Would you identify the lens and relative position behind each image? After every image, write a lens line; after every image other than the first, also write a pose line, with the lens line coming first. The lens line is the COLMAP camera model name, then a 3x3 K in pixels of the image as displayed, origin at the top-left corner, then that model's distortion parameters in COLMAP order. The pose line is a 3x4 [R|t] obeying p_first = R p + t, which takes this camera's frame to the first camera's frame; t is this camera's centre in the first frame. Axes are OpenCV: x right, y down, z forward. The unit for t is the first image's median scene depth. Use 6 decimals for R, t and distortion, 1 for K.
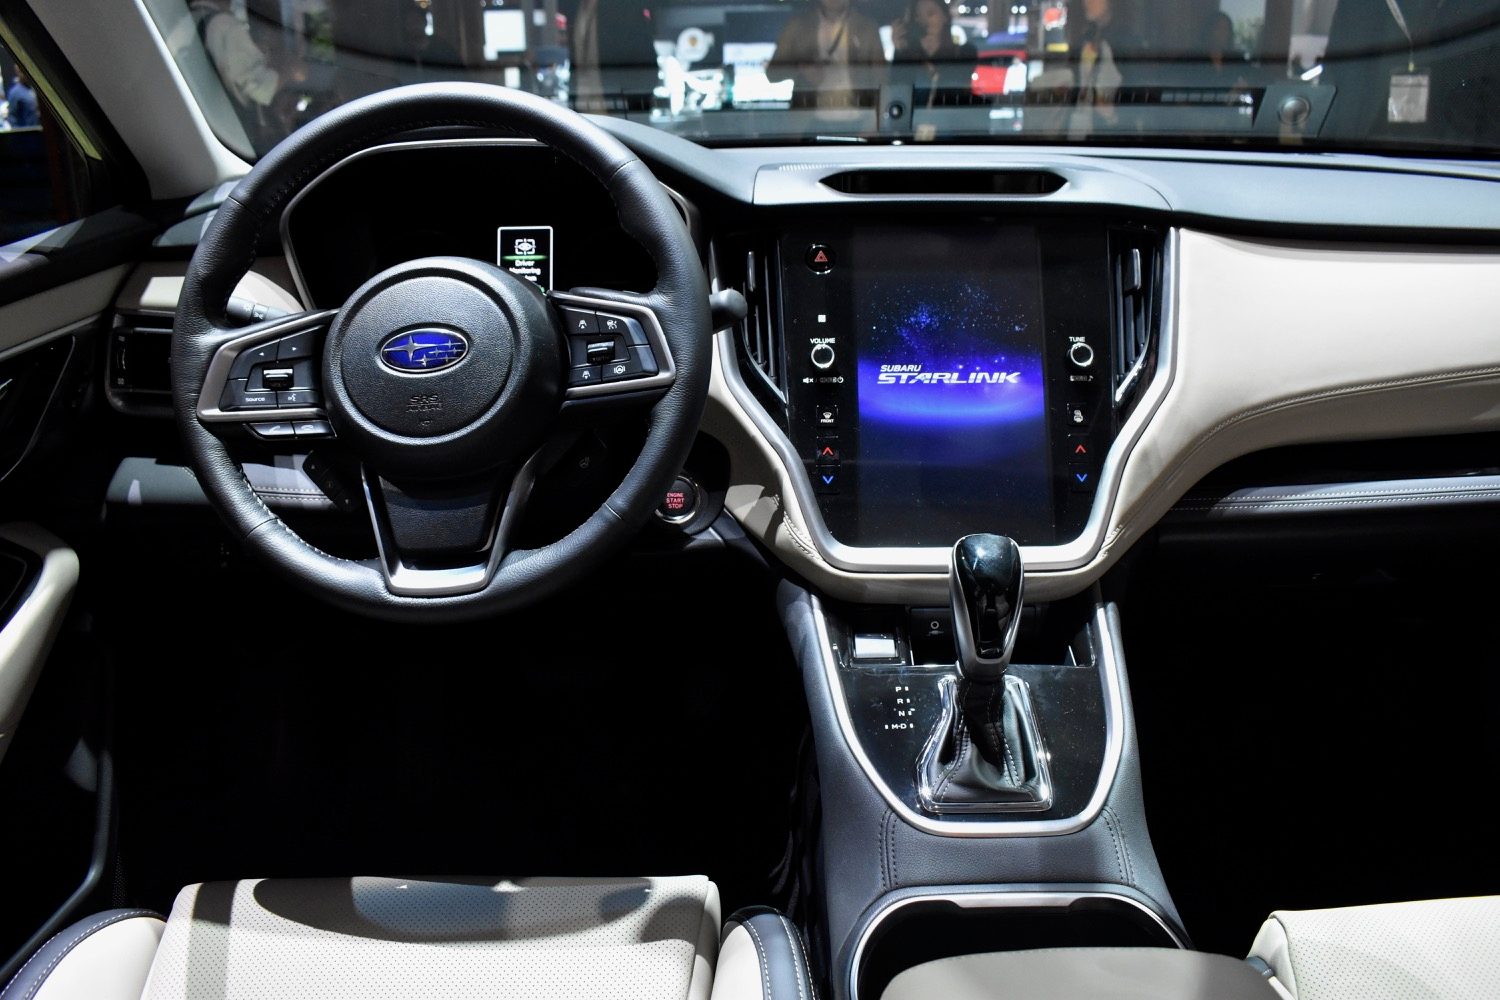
lens RADIAL K [[1235.6, 0, 746.2], [0, 1235.6, 497.4], [0, 0, 1]] dist [-0.105810, -0.008900]
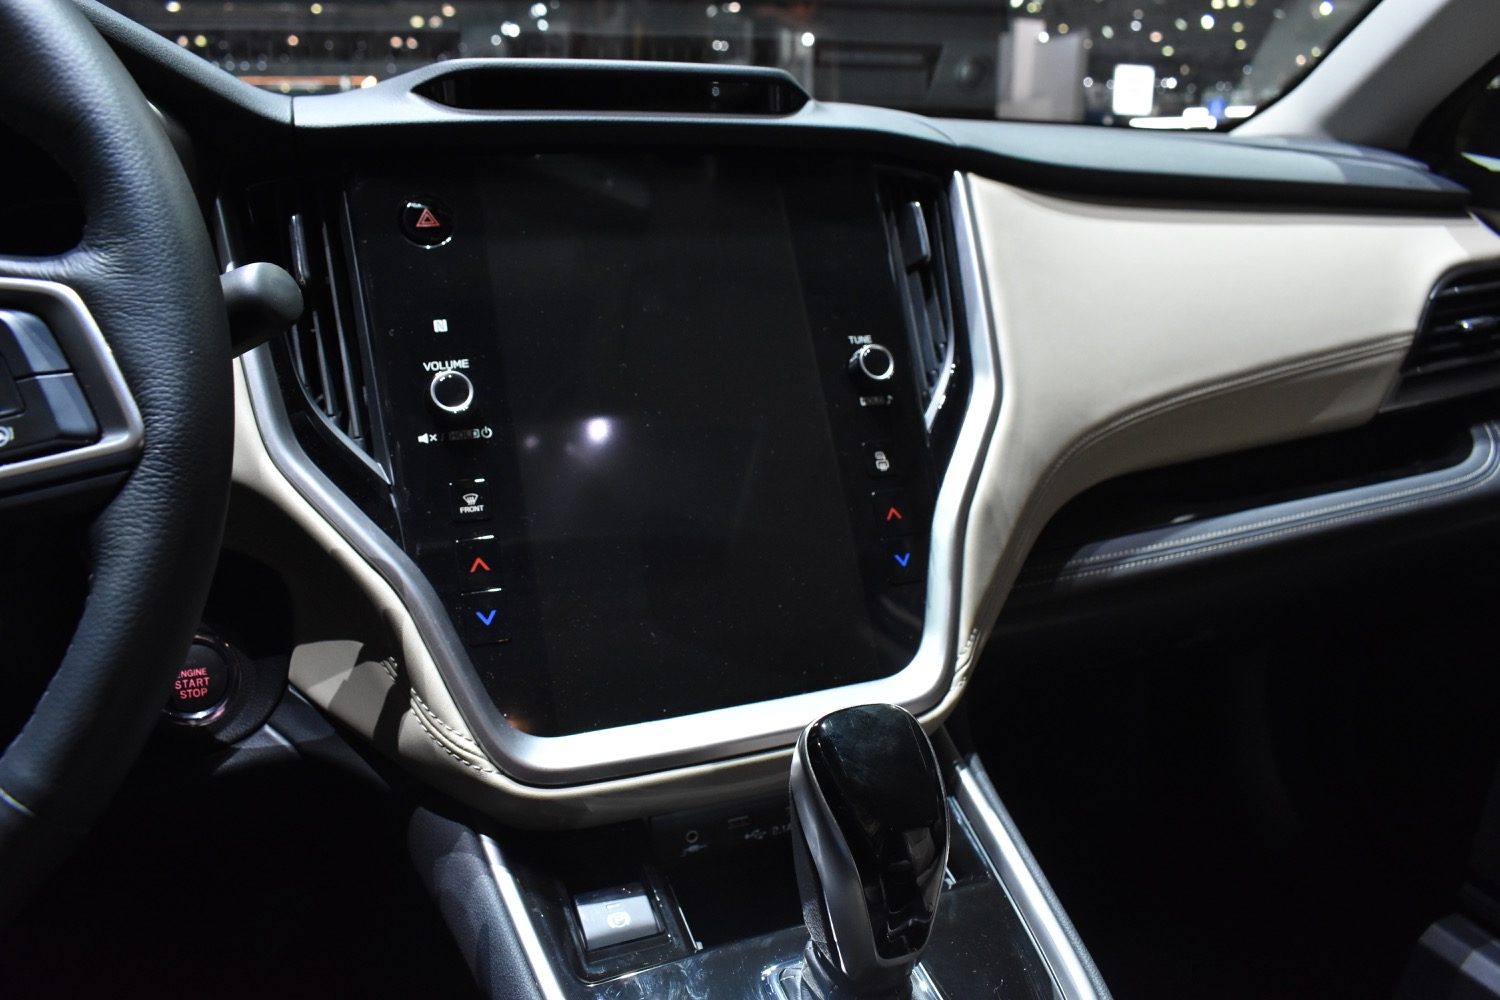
lens RADIAL K [[1146.9, 0, 744.6], [0, 1146.9, 502.5], [0, 0, 1]] dist [-0.086866, -0.007045]
pose [[0.922270, -0.095061, 0.374676, -0.011610], [0.113414, 0.993176, -0.027184, -0.037406], [-0.369535, 0.067564, 0.926757, 0.488443]]
